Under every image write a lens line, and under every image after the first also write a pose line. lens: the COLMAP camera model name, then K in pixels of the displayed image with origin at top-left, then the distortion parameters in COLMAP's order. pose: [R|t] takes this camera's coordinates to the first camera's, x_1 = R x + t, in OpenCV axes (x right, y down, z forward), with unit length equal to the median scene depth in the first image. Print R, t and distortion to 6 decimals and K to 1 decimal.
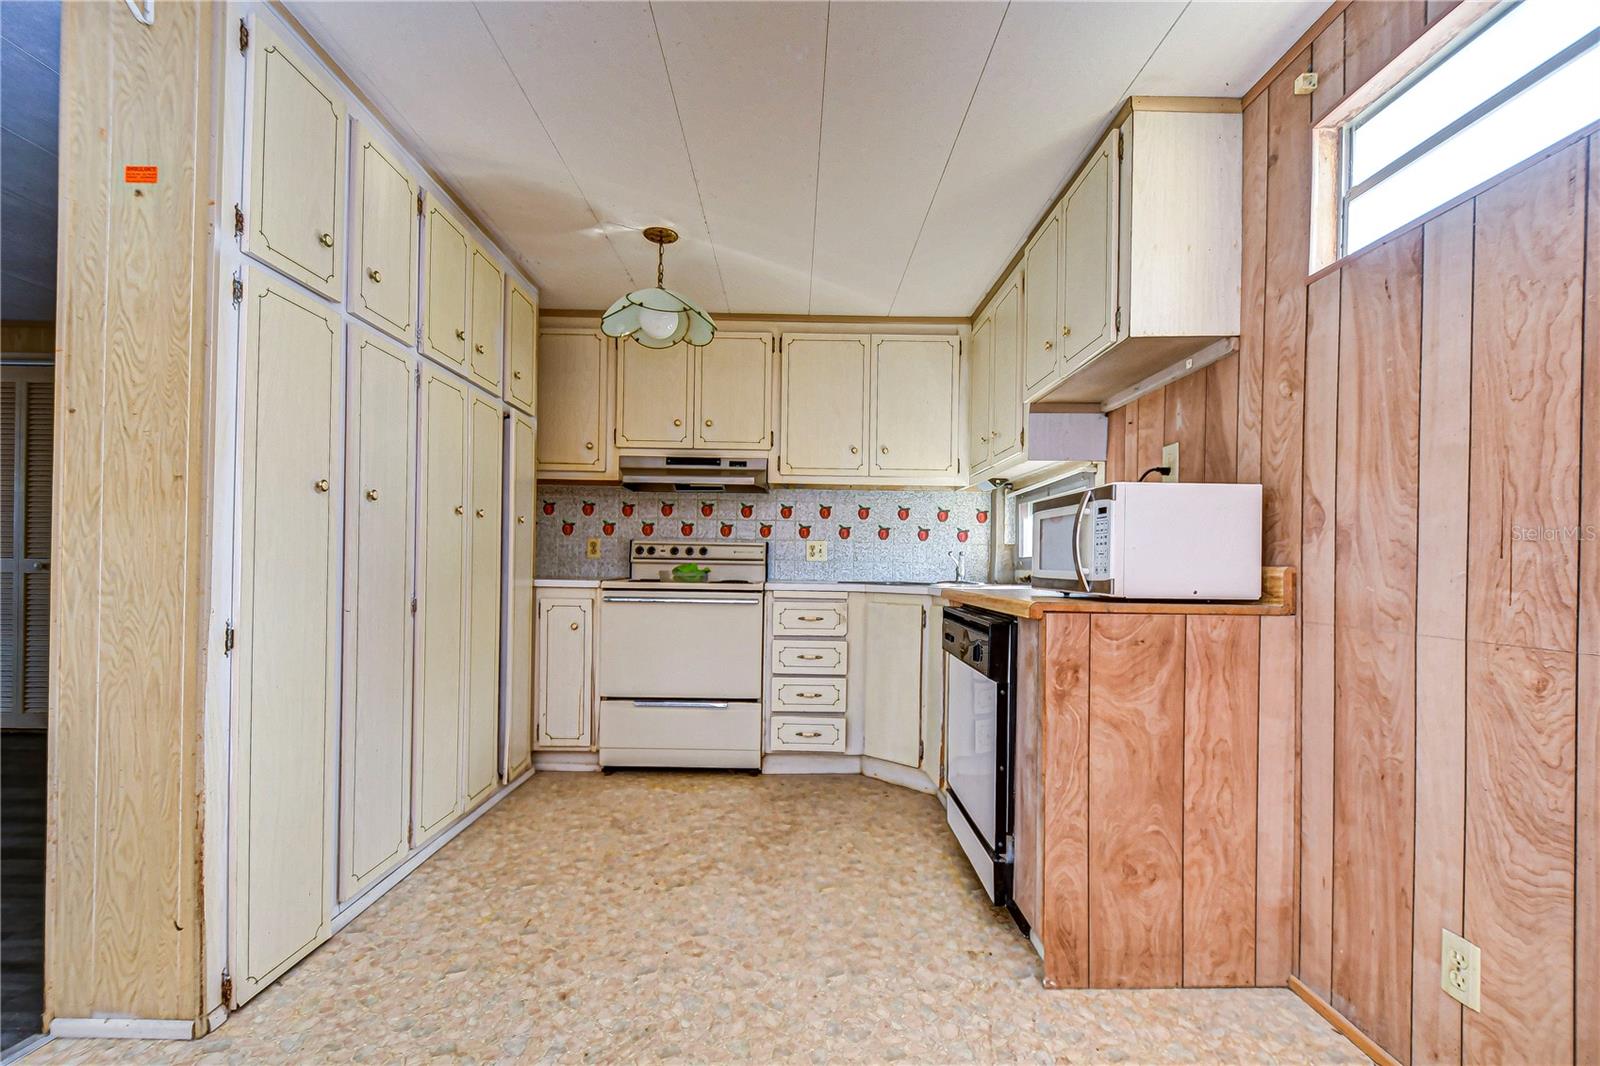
lens RADIAL K [[705.1, 0, 801.2], [0, 705.1, 561.8], [0, 0, 1]] dist [0.012076, -0.008767]
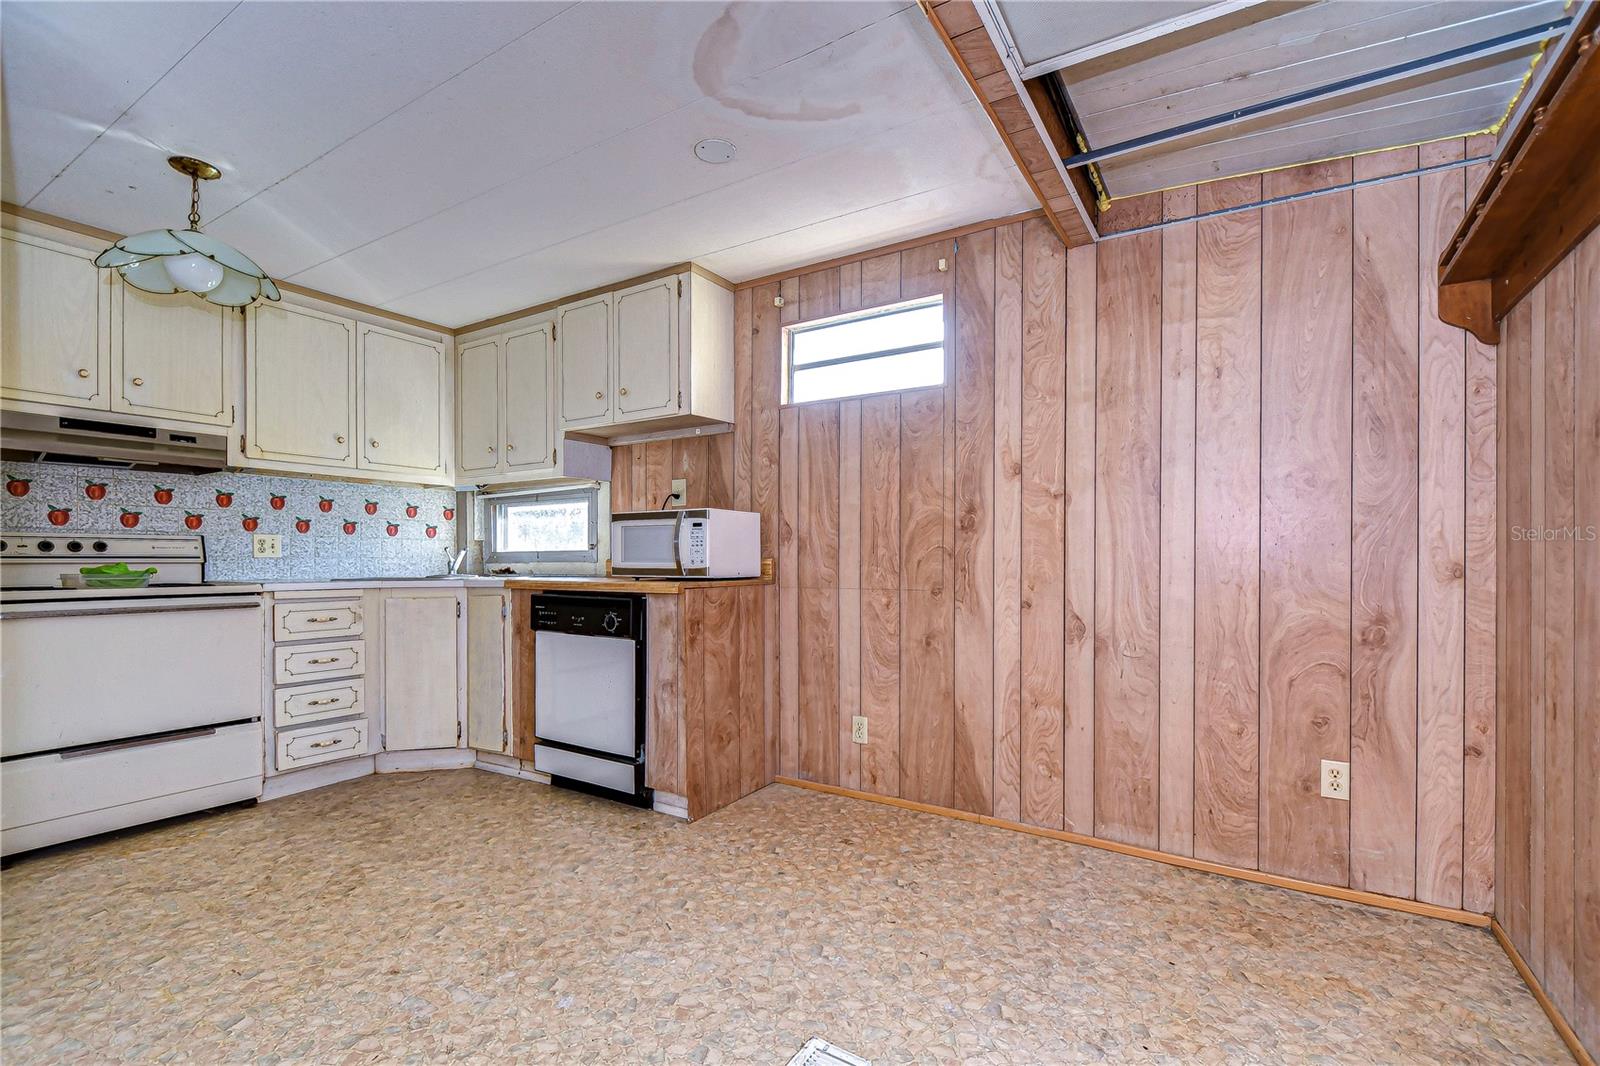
lens RADIAL K [[724.1, 0, 805.1], [0, 724.1, 562.9], [0, 0, 1]] dist [0.016315, -0.011512]
pose [[0.536870, -0.018601, 0.843460, -0.664110], [0.007106, 0.999821, 0.017526, -0.010206], [-0.843635, -0.003416, 0.536906, -0.074738]]
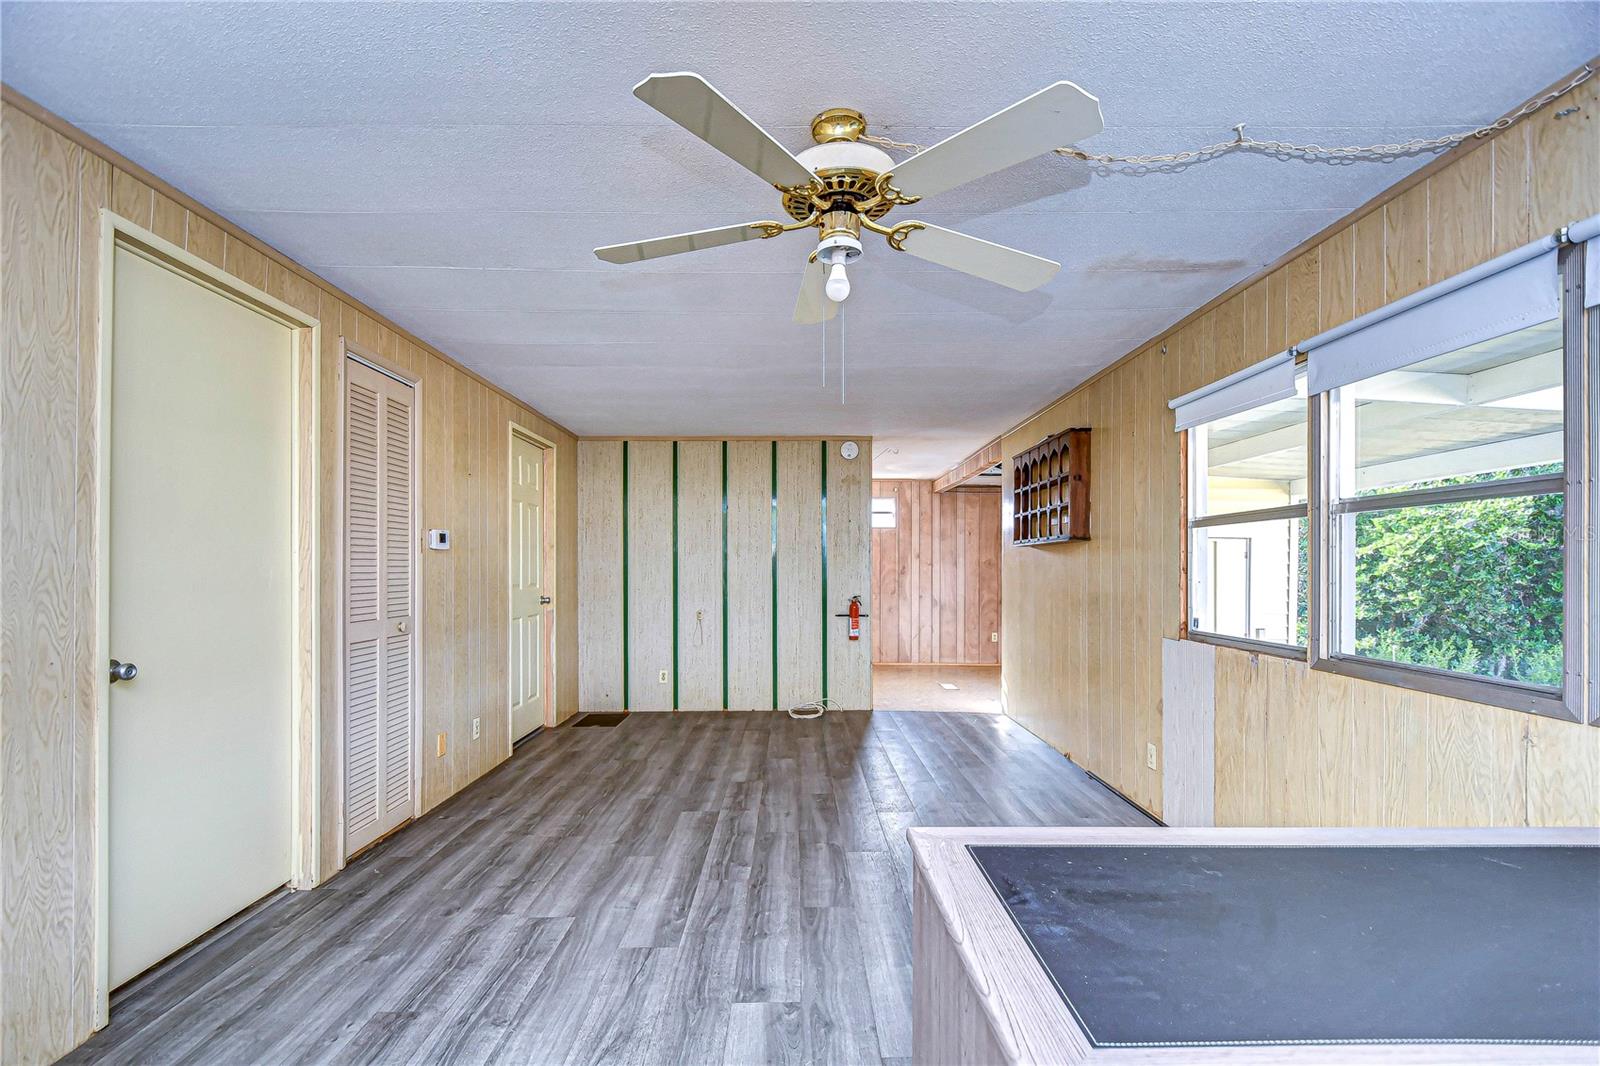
lens RADIAL K [[693.8, 0, 800.2], [0, 693.8, 563.3], [0, 0, 1]] dist [0.012550, -0.009066]
pose [[0.018536, -0.011653, 0.999760, -3.287429], [-0.000604, 0.999932, 0.011666, -0.145090], [-0.999828, -0.000820, 0.018528, 0.849204]]
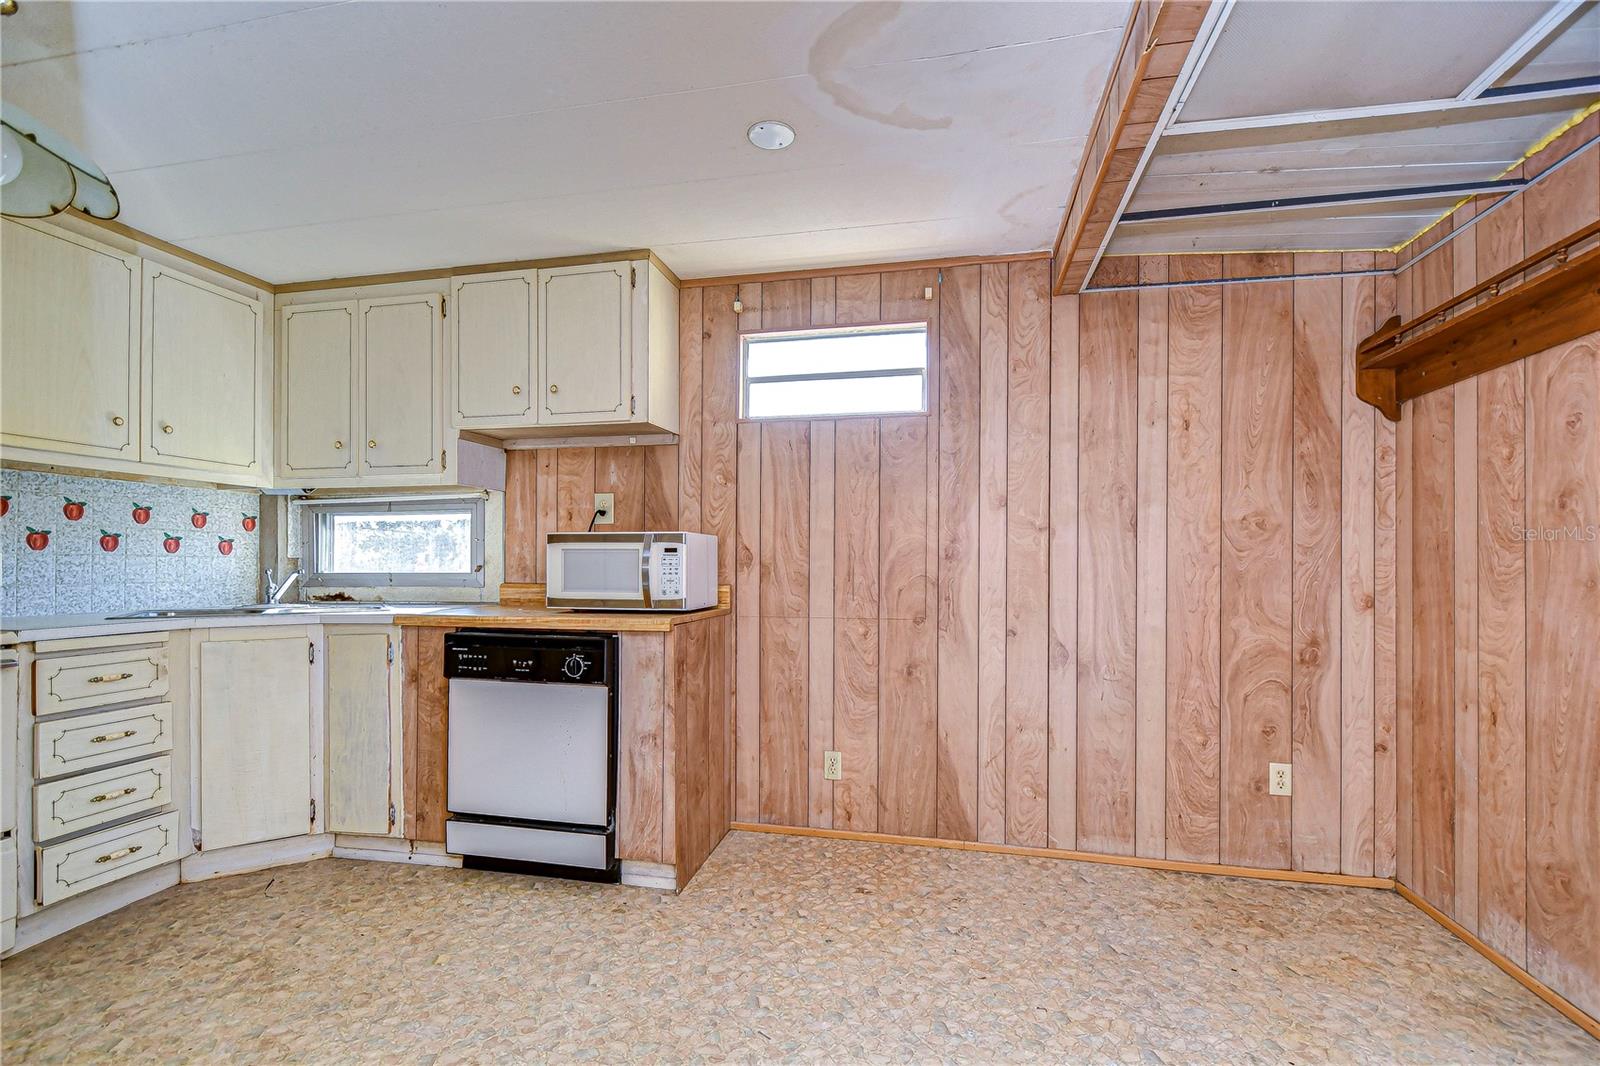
lens RADIAL K [[711.6, 0, 804.3], [0, 711.6, 565.1], [0, 0, 1]] dist [0.013546, -0.009935]
pose [[0.213816, -0.013732, 0.976777, -0.721626], [-0.001425, 0.999896, 0.014369, -0.050254], [-0.976873, -0.004464, 0.213774, 0.344019]]
